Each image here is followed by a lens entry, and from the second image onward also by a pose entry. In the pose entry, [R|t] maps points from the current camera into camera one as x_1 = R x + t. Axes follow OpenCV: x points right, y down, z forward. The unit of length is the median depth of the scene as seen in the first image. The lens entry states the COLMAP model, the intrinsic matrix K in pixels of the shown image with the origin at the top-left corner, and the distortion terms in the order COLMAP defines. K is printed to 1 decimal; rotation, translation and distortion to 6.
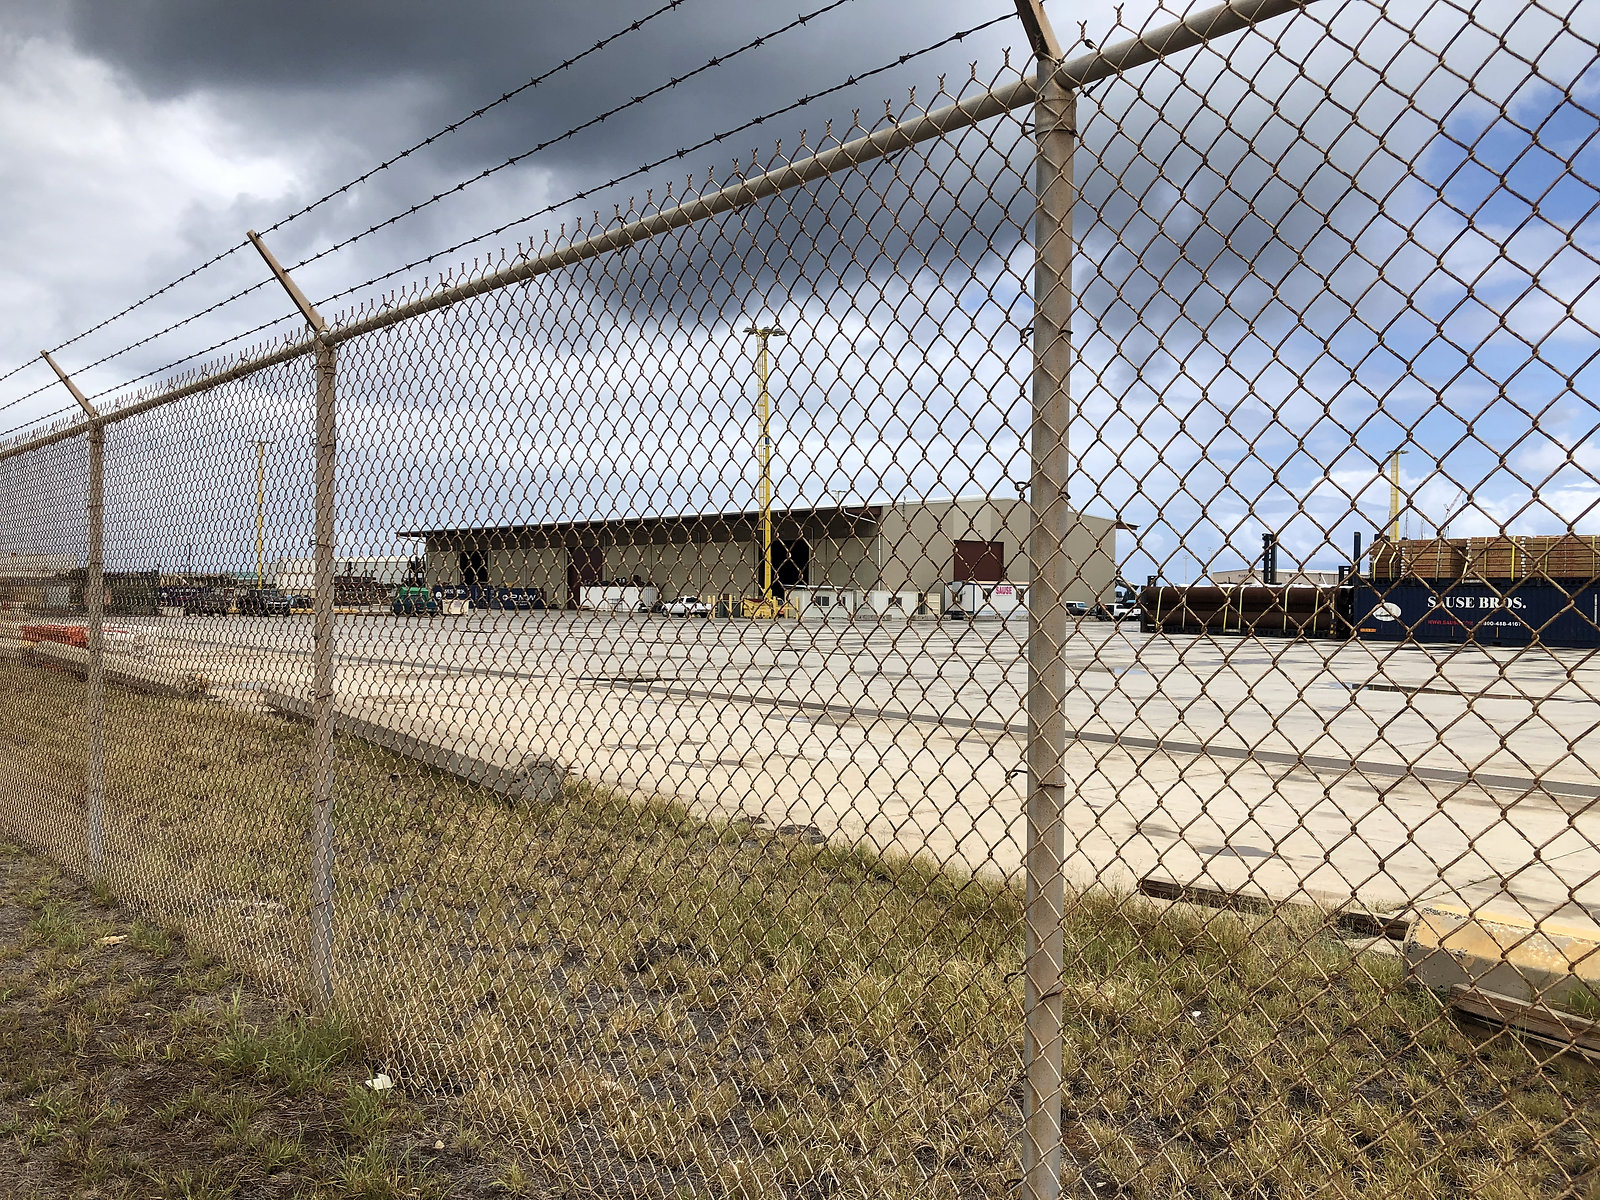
lens RADIAL K [[1298.2, 0, 796.5], [0, 1298.2, 604.6], [0, 0, 1]] dist [-0.016007, 0.013356]
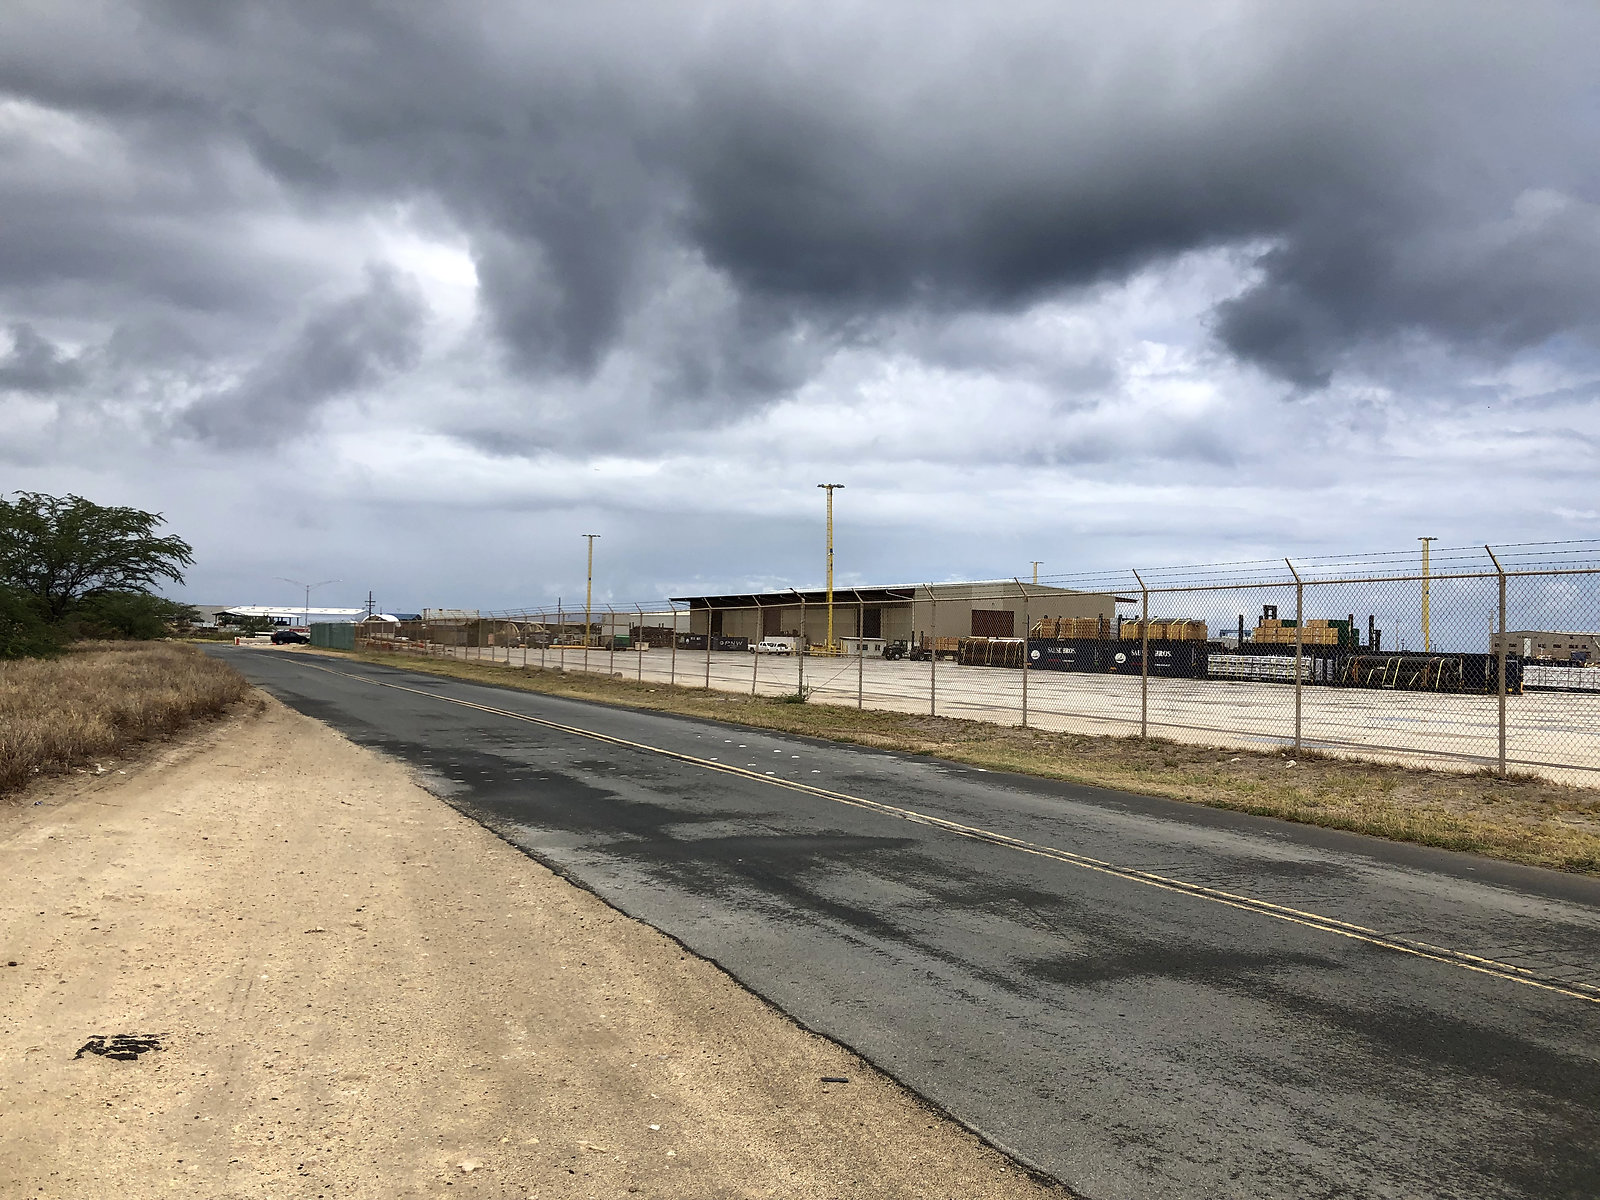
lens RADIAL K [[1298.2, 0, 785.7], [0, 1298.2, 595.8], [0, 0, 1]] dist [-0.016007, 0.013356]
pose [[0.955527, 0.005489, -0.294851, 2.158983], [-0.019021, 0.998892, -0.043049, 0.023080], [0.294288, 0.046743, 0.954573, -3.147121]]
